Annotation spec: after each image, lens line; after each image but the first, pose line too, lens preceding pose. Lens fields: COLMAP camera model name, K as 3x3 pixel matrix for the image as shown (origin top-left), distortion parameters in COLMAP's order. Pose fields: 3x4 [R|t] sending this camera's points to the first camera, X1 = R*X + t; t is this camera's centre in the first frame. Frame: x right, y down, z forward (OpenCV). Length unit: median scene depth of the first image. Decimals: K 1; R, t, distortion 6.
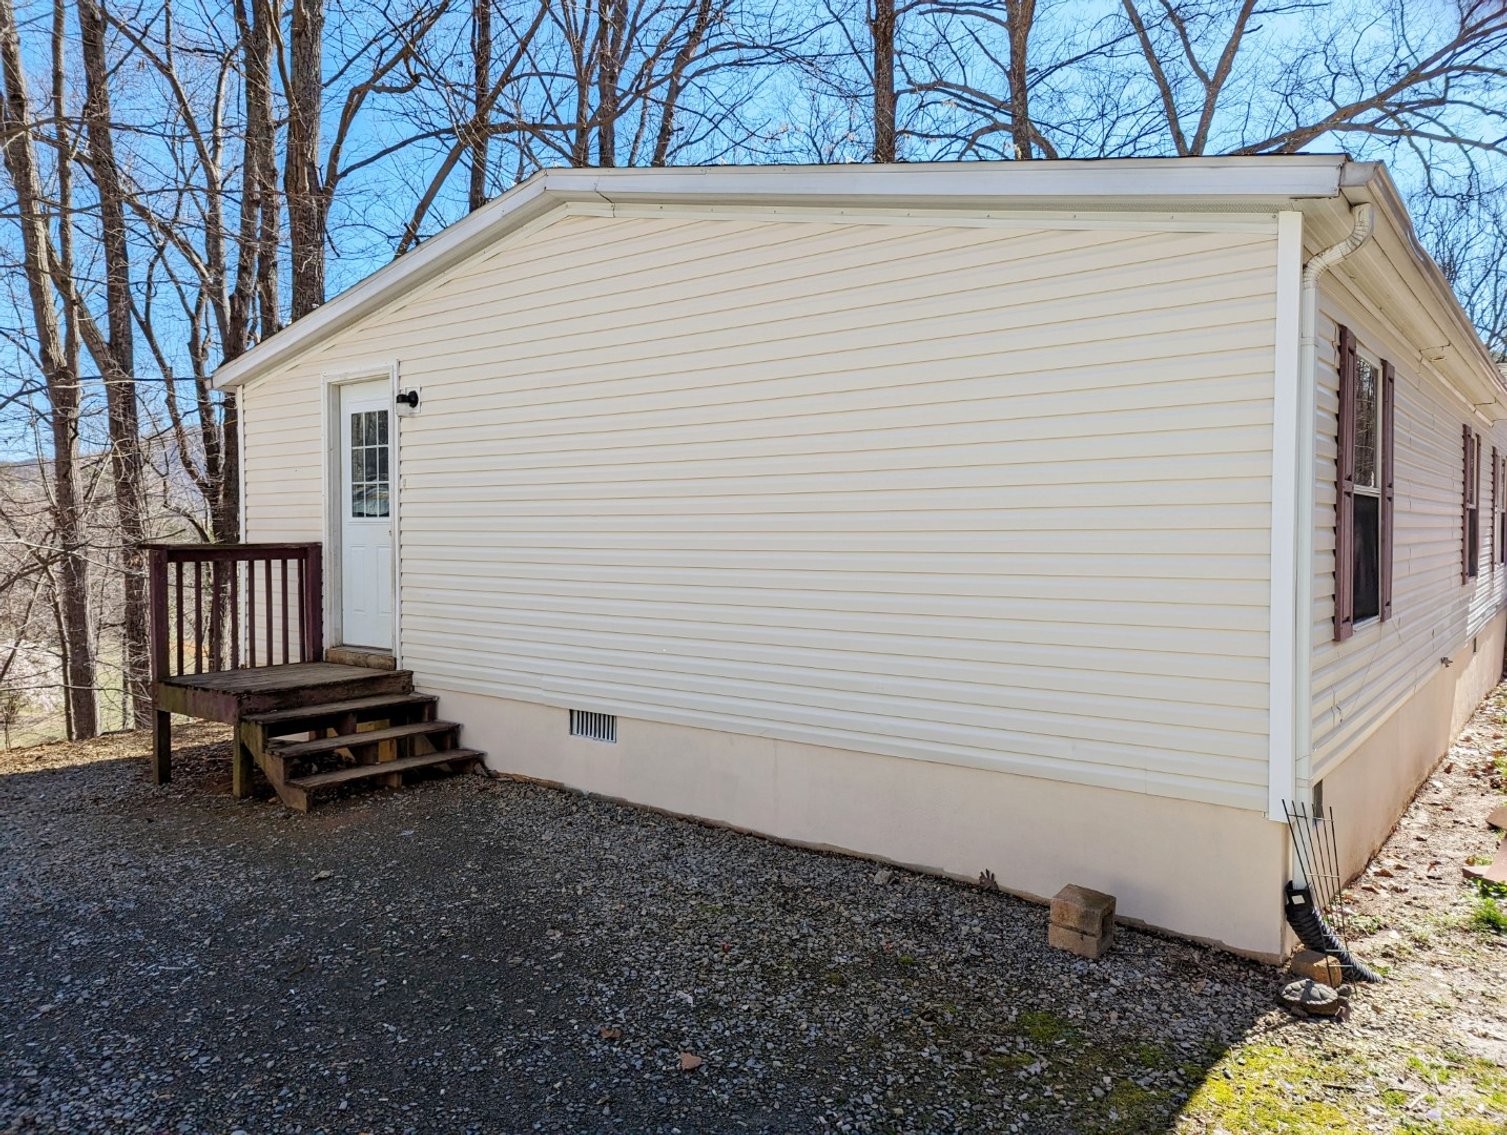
lens RADIAL K [[1039.9, 0, 759.7], [0, 1039.9, 560.6], [0, 0, 1]] dist [0.079628, -0.062167]
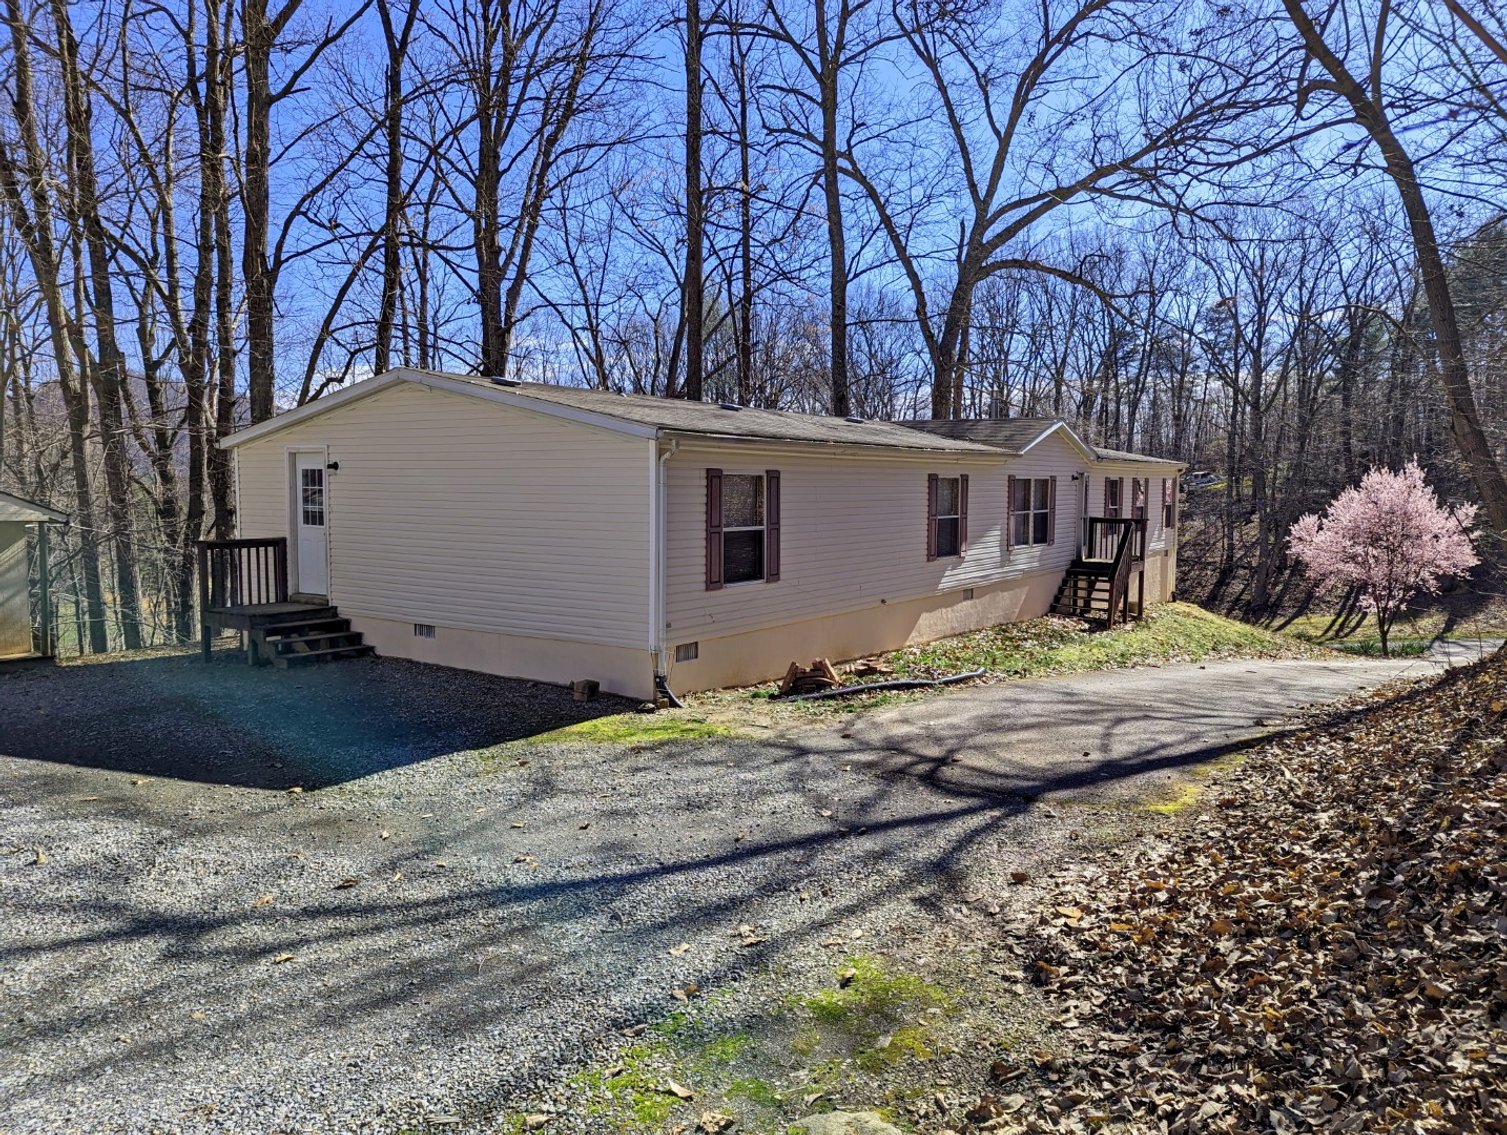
lens RADIAL K [[1039.9, 0, 759.7], [0, 1039.9, 560.6], [0, 0, 1]] dist [0.079628, -0.062167]
pose [[0.998468, 0.003068, 0.055248, 0.310011], [-0.005462, 0.999049, 0.043247, -0.061340], [-0.055063, -0.043483, 0.997536, -0.889644]]
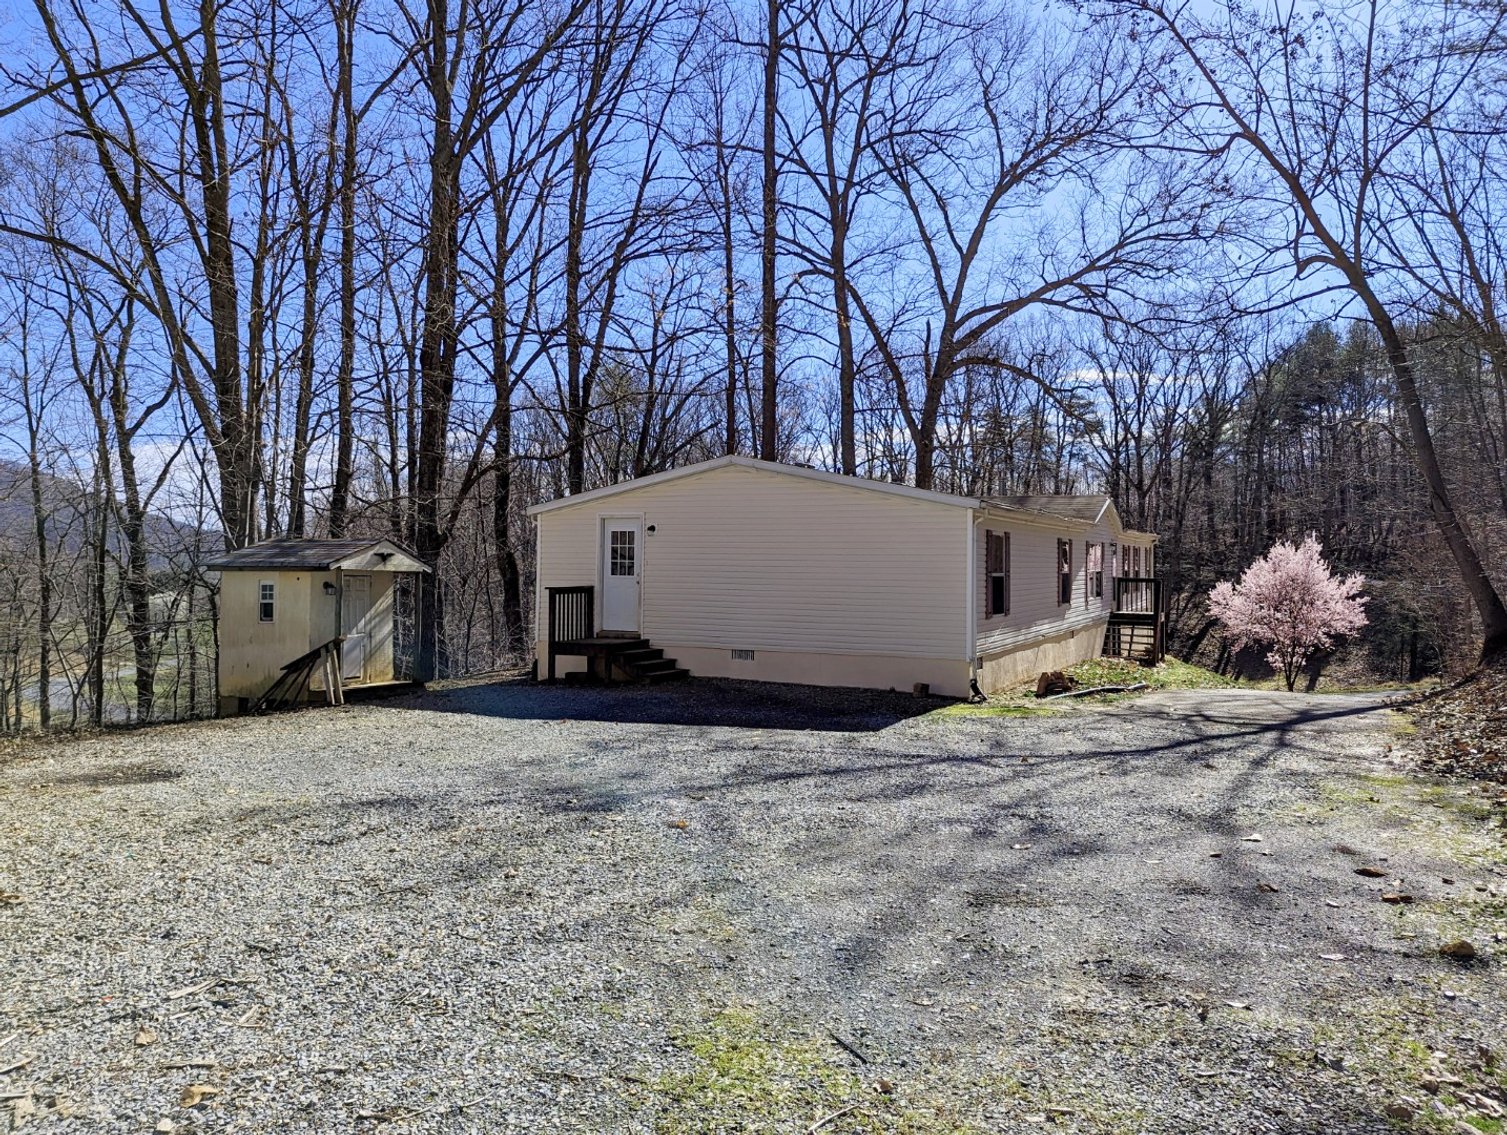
lens RADIAL K [[1091.3, 0, 749.7], [0, 1091.3, 539.4], [0, 0, 1]] dist [0.063170, -0.000432]
pose [[0.979713, 0.014693, 0.199868, -0.557831], [-0.005287, 0.998857, -0.047514, -0.006129], [-0.200337, 0.045493, 0.978670, -1.405159]]
